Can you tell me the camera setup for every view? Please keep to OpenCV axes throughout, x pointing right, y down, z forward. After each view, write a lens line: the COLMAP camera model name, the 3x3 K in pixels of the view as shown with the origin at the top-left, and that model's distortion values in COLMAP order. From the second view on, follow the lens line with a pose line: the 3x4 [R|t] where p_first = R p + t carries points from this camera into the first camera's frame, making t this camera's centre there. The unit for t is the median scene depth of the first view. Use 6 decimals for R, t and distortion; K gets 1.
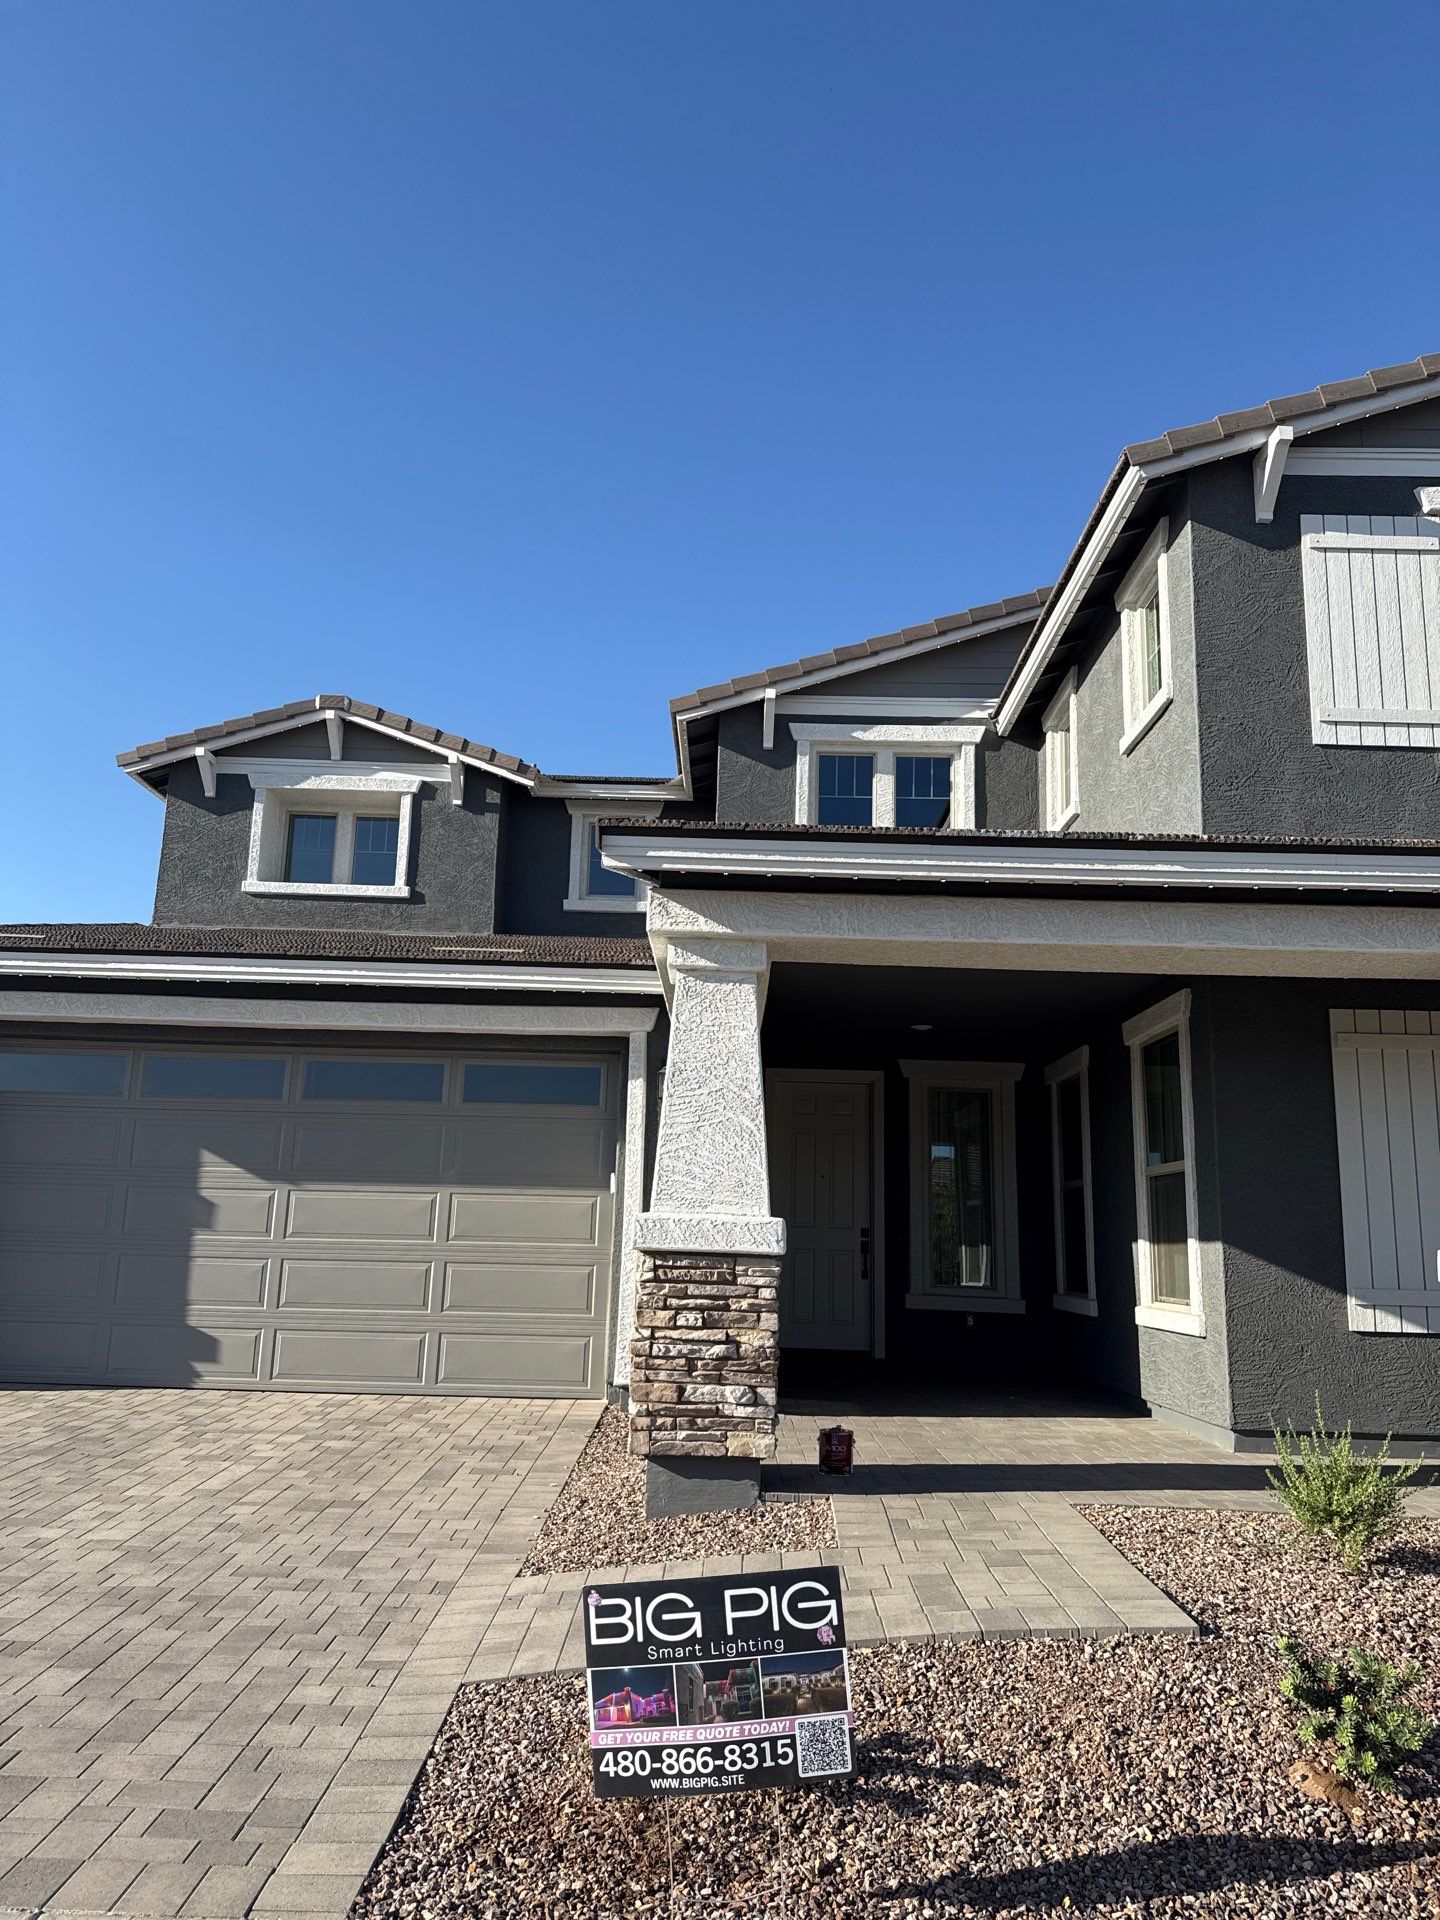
lens RADIAL K [[1333.8, 0, 720.0], [0, 1333.8, 960.0], [0, 0, 1]] dist [0.133890, -0.000731]
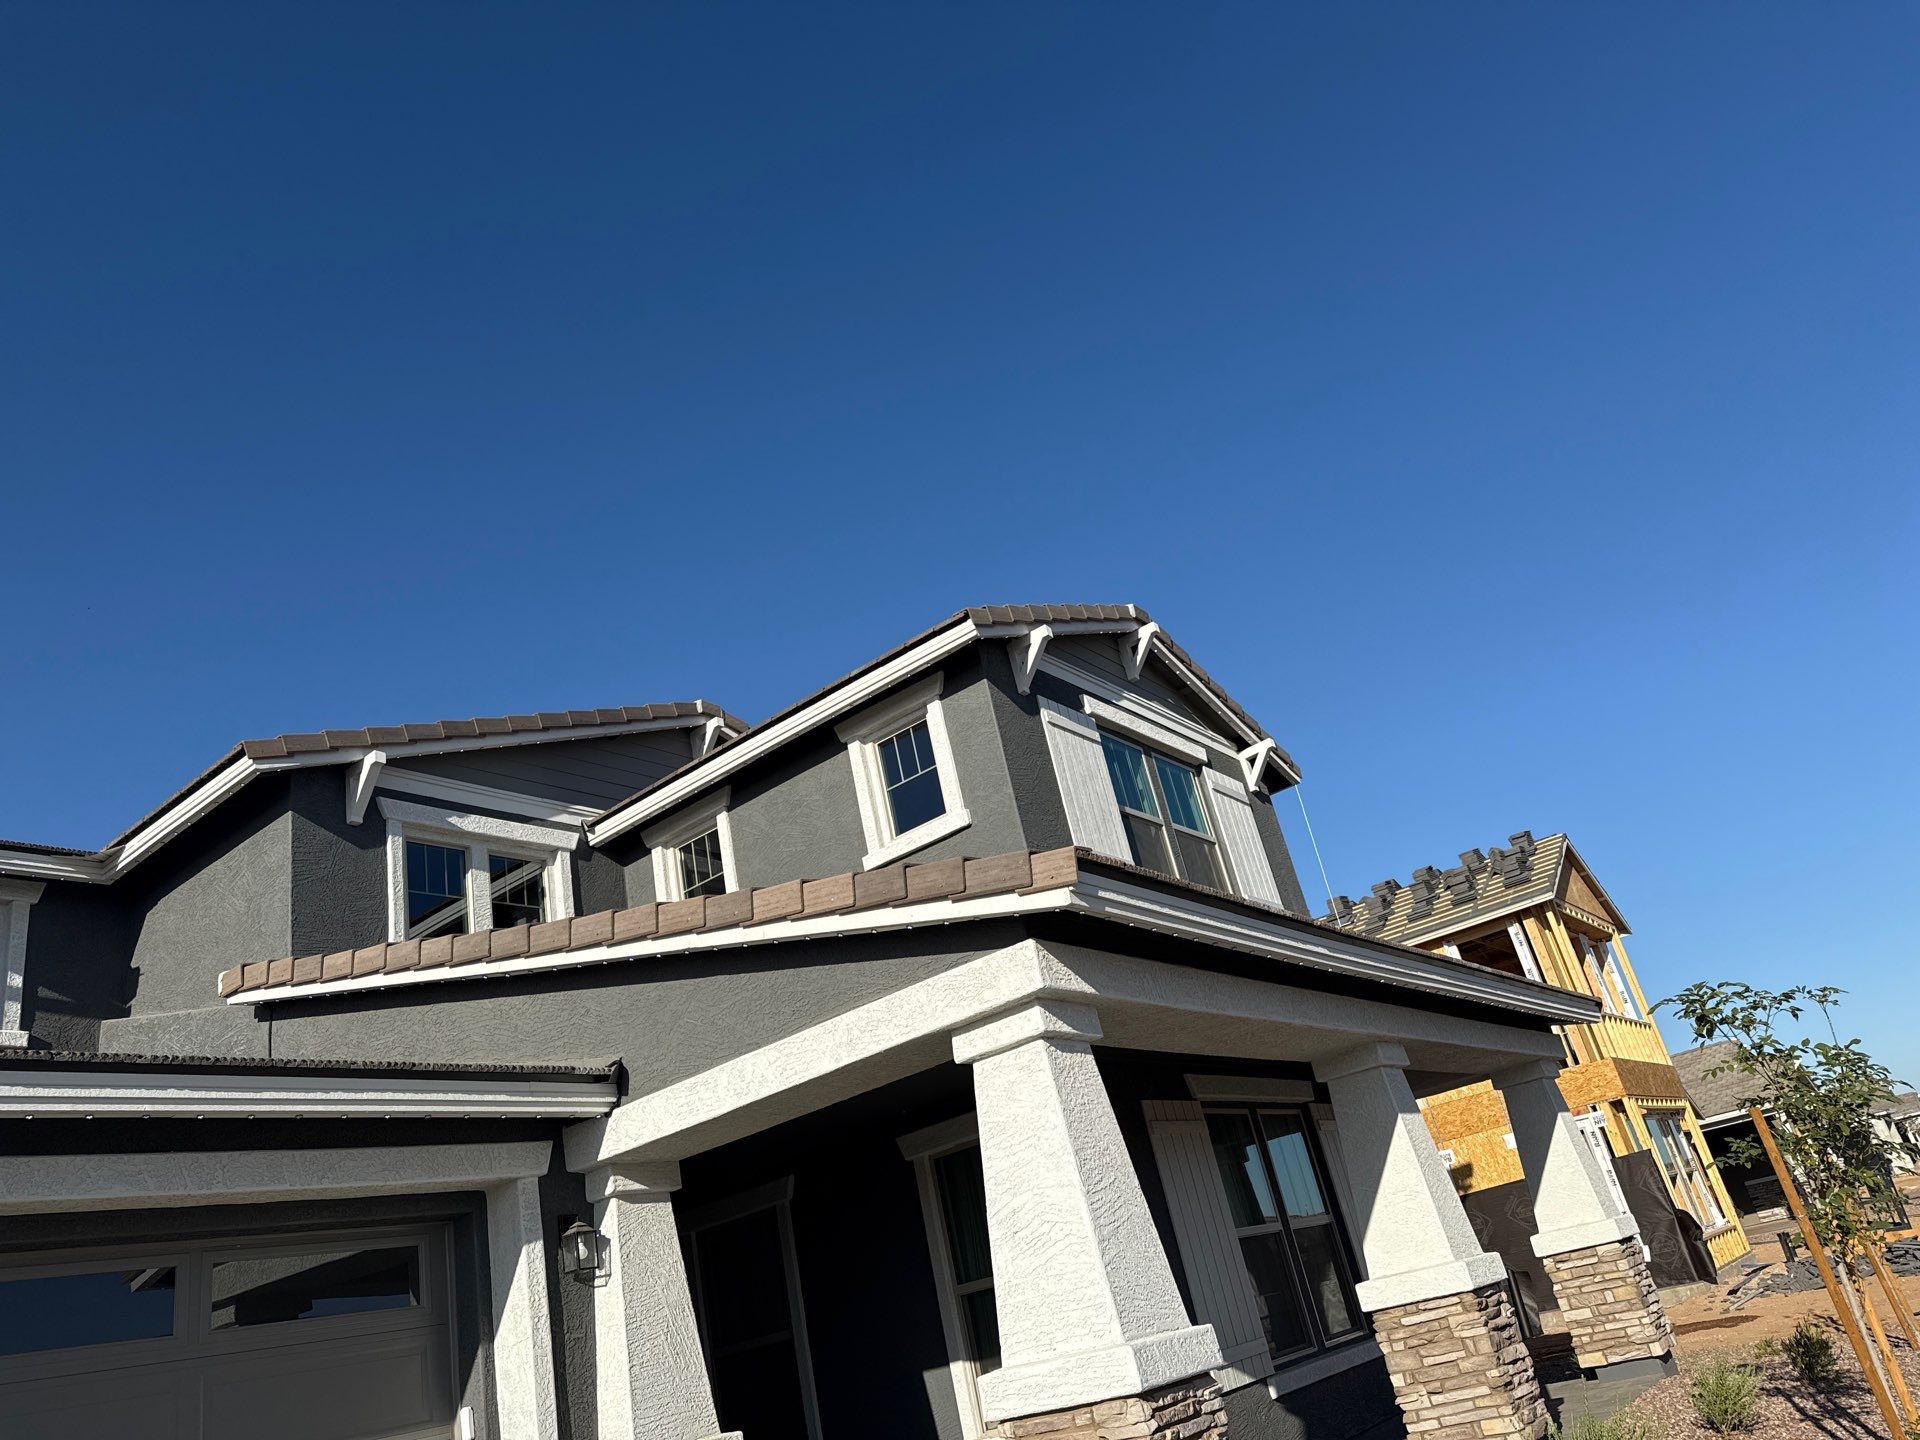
lens RADIAL K [[1336.0, 0, 960.0], [0, 1336.0, 720.0], [0, 0, 1]] dist [-0.007570, -0.000455]
pose [[0.590729, 0.196081, 0.782682, -0.386130], [0.056823, 0.957504, -0.282766, 0.025637], [-0.804867, 0.211512, 0.554483, 0.271994]]
